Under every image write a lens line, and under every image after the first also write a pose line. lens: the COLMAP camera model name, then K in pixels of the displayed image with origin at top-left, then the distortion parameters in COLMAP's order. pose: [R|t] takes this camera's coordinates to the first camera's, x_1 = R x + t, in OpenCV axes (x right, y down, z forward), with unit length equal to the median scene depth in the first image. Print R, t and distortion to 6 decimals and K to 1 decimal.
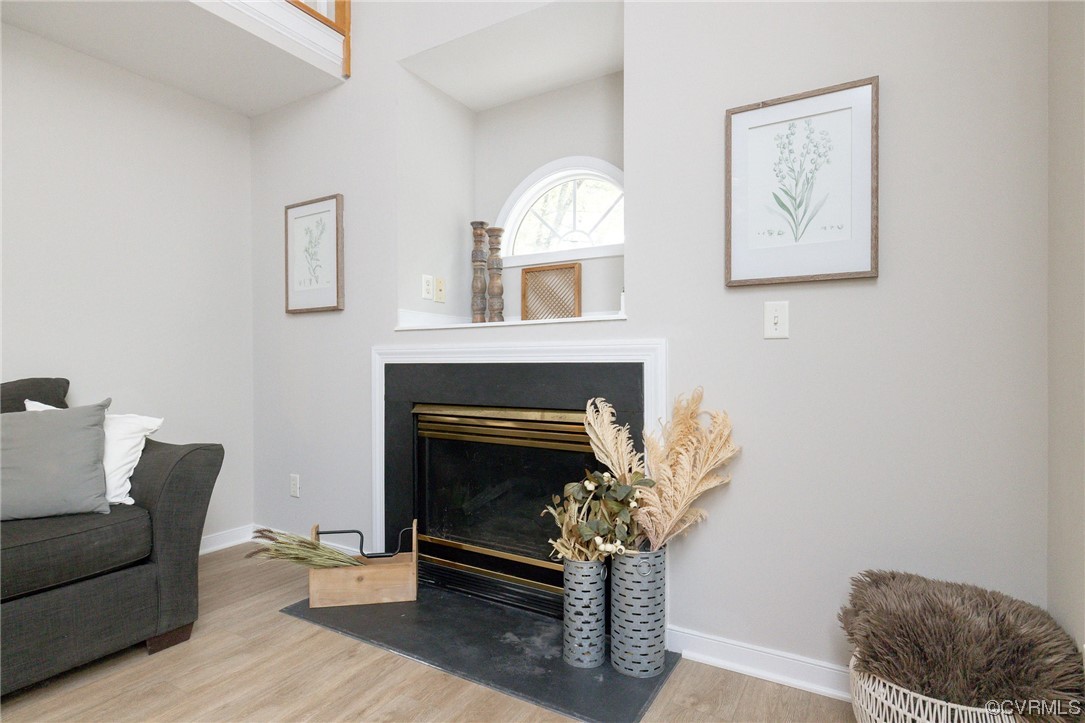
lens RADIAL K [[556.4, 0, 541.6], [0, 556.4, 371.2], [0, 0, 1]] dist [-0.018204, 0.000050]
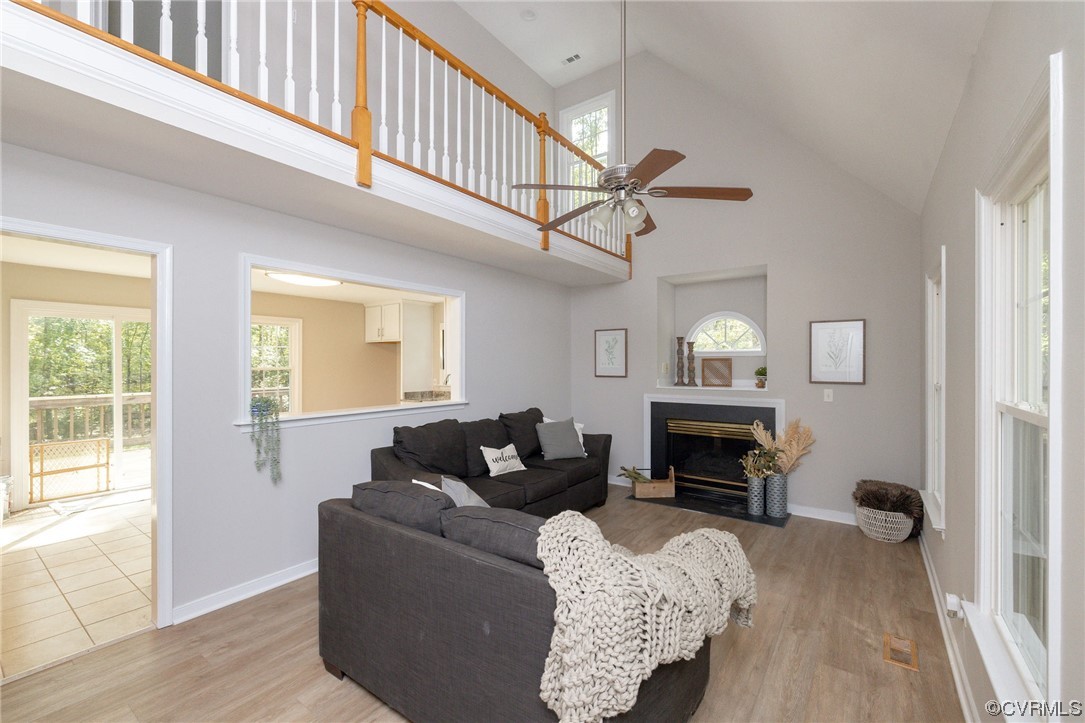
lens RADIAL K [[466.0, 0, 535.8], [0, 466.0, 366.5], [0, 0, 1]] dist [-0.000233, -0.000324]
pose [[0.995895, 0.005908, -0.090322, -0.795055], [-0.006570, 0.999954, -0.007035, -0.197076], [0.090276, 0.007599, 0.995888, -1.413780]]
